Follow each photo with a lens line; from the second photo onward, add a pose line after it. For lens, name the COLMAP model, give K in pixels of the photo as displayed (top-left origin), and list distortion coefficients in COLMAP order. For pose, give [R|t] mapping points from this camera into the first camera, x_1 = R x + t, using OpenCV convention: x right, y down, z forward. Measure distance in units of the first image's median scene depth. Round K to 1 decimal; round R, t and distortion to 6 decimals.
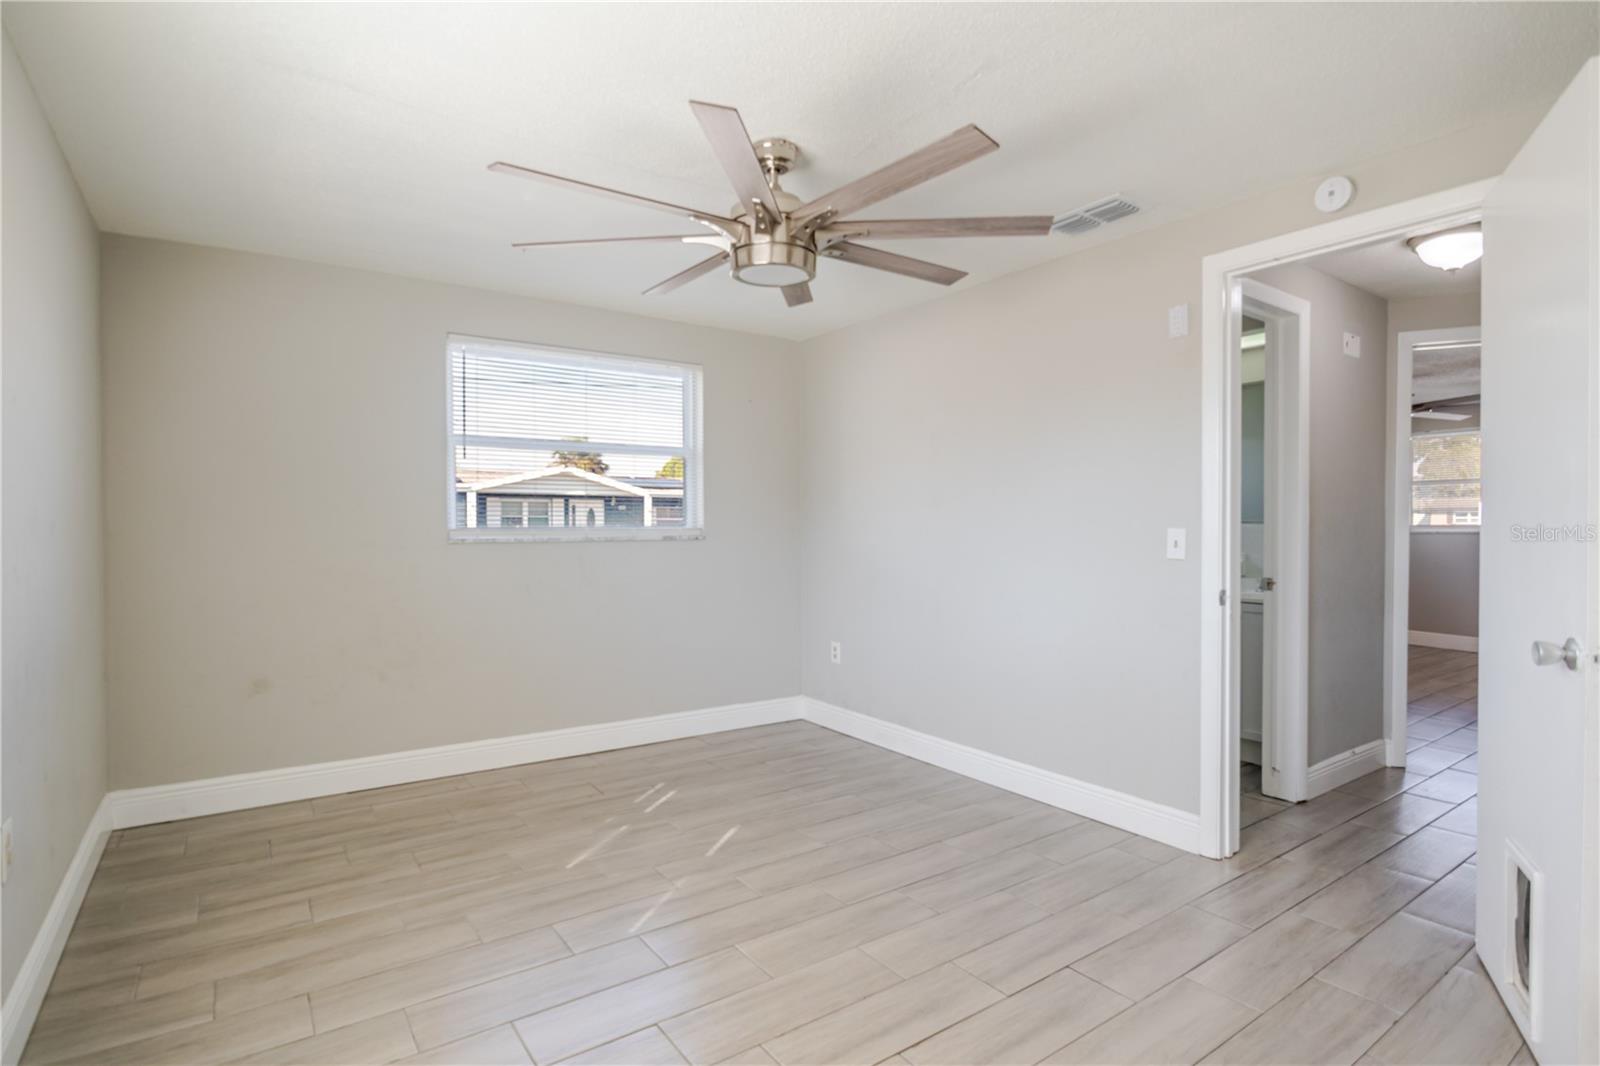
lens RADIAL K [[807.5, 0, 811.7], [0, 807.5, 530.9], [0, 0, 1]] dist [-0.005600, 0.000432]
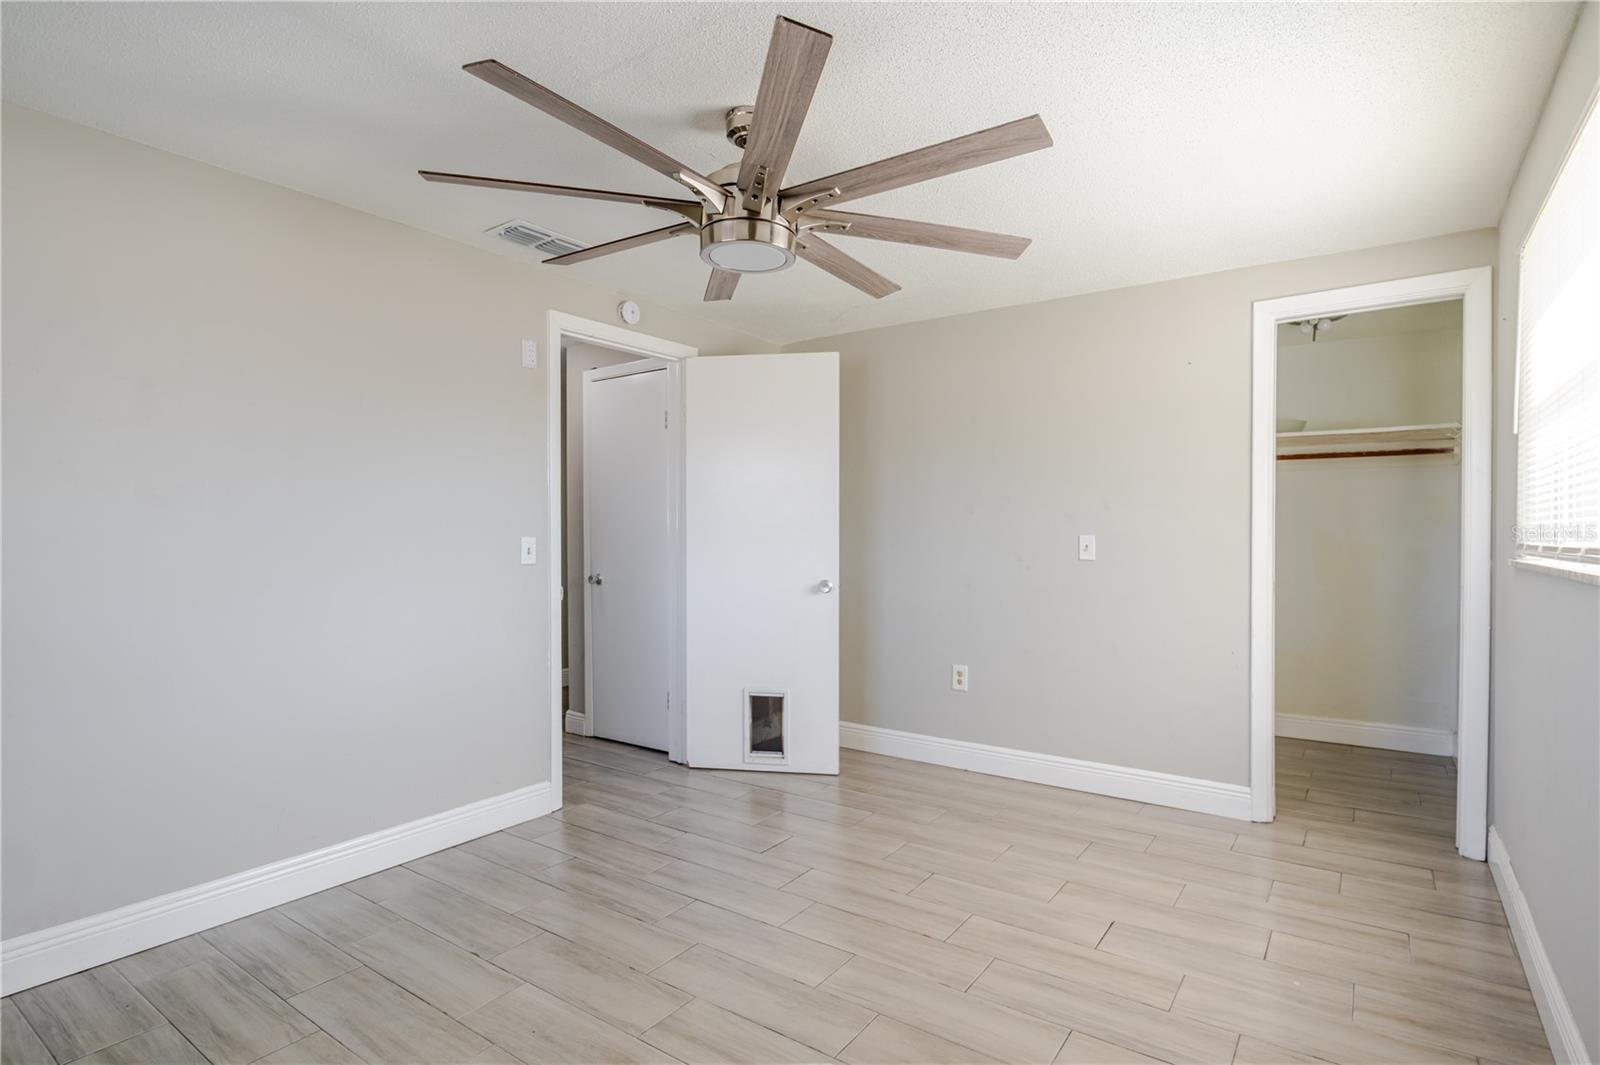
lens RADIAL K [[807.5, 0, 800.1], [0, 807.5, 538.5], [0, 0, 1]] dist [-0.005600, 0.000432]
pose [[-0.318505, -0.004731, 0.947909, -0.741462], [0.011244, 0.999898, 0.008769, -0.006860], [-0.947854, 0.013451, -0.318420, 1.003092]]
